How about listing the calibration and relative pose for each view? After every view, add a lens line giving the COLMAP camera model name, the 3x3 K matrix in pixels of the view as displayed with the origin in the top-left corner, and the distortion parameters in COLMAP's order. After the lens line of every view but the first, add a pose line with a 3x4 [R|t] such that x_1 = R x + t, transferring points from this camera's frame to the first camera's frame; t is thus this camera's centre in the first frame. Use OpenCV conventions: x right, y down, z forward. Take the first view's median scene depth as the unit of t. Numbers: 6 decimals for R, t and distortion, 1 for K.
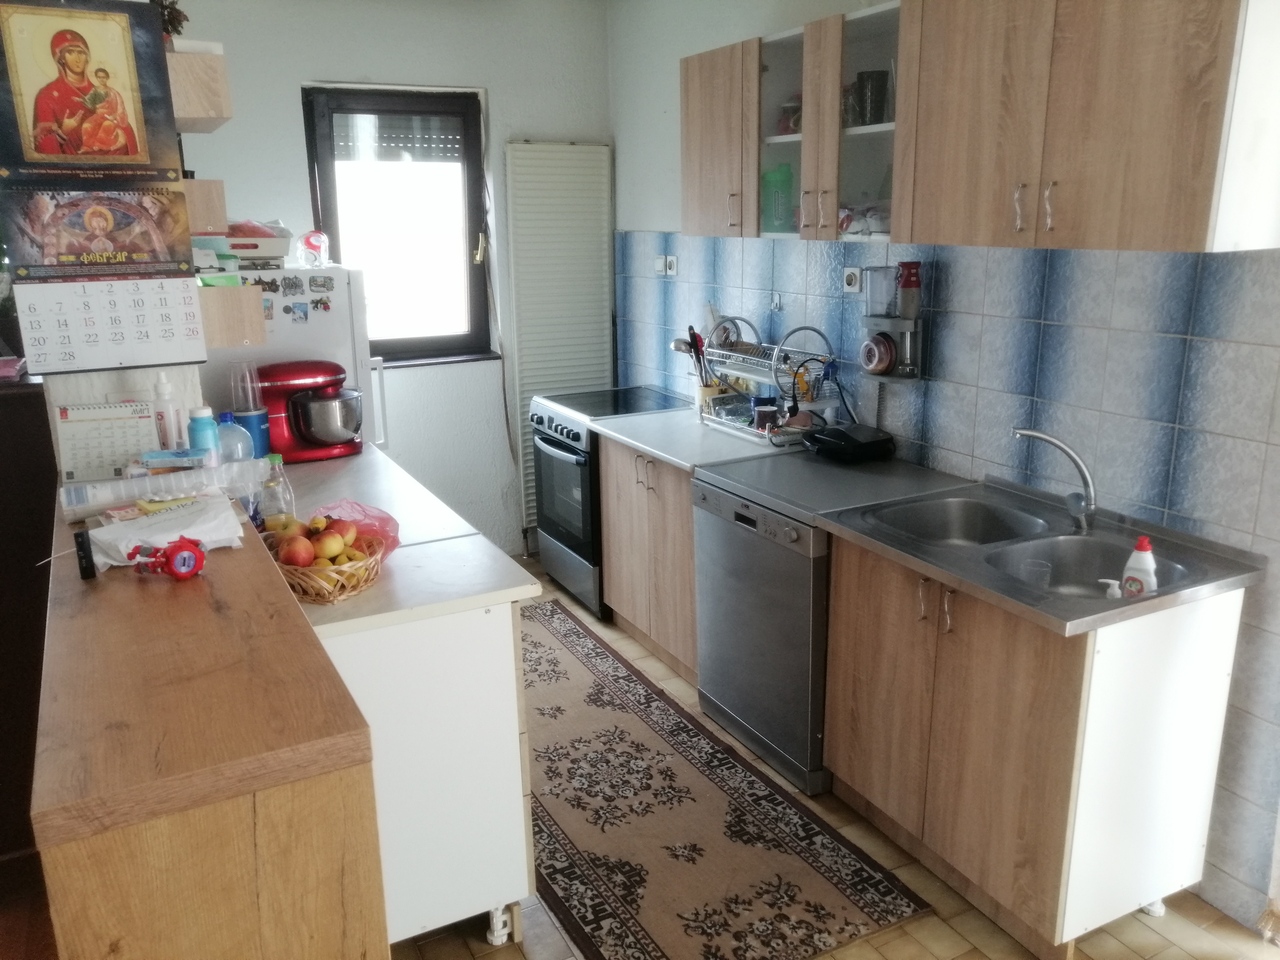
lens RADIAL K [[989.7, 0, 637.0], [0, 989.7, 482.1], [0, 0, 1]] dist [0.011324, 0.015073]
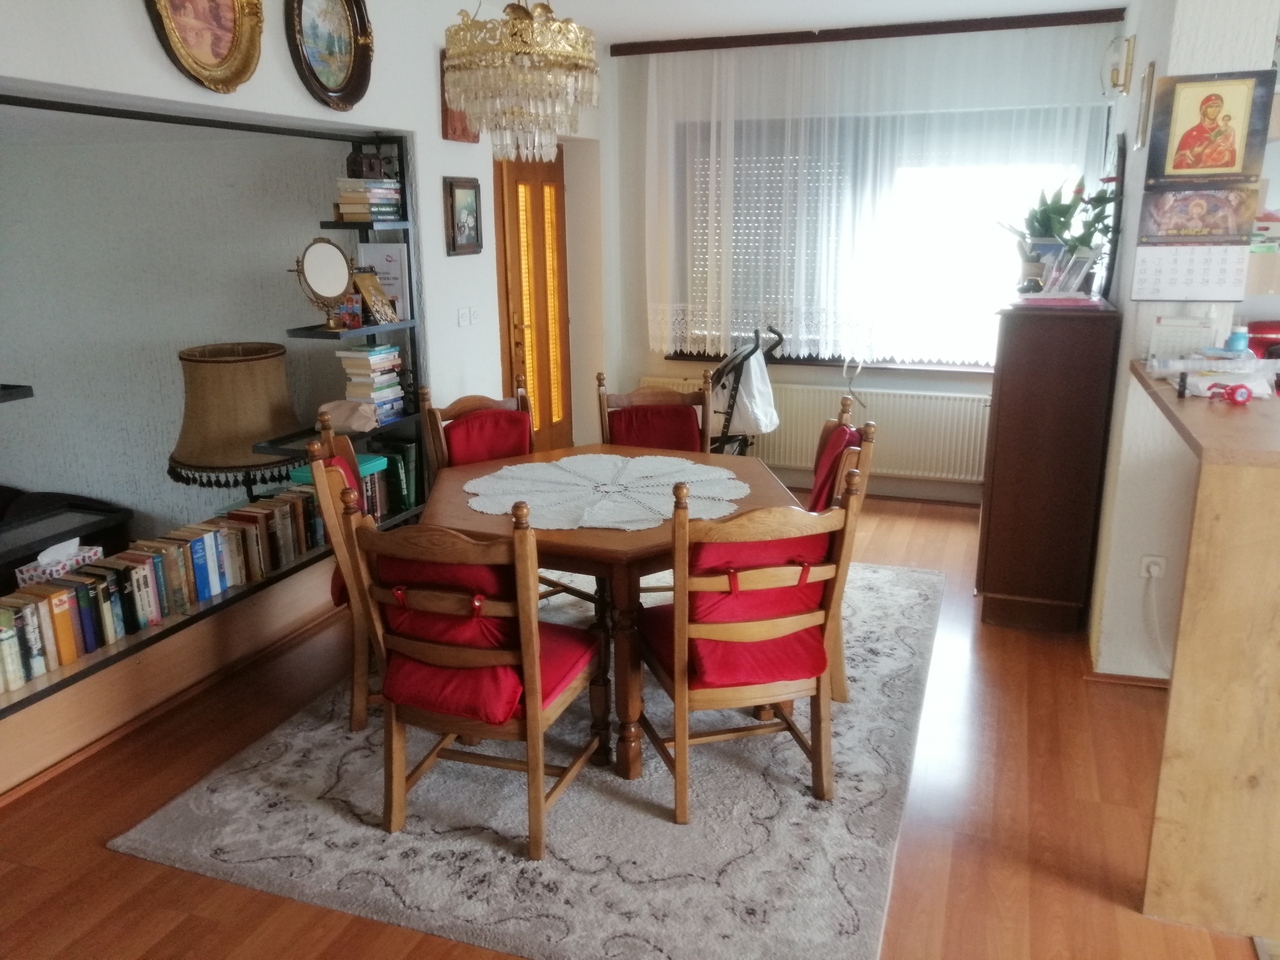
lens RADIAL K [[989.7, 0, 635.1], [0, 989.7, 477.0], [0, 0, 1]] dist [0.011324, 0.015073]
pose [[0.663462, 0.194921, -0.722374, 0.110289], [-0.195156, 0.977132, 0.084423, 0.207258], [0.722311, 0.084964, 0.686330, -0.742963]]
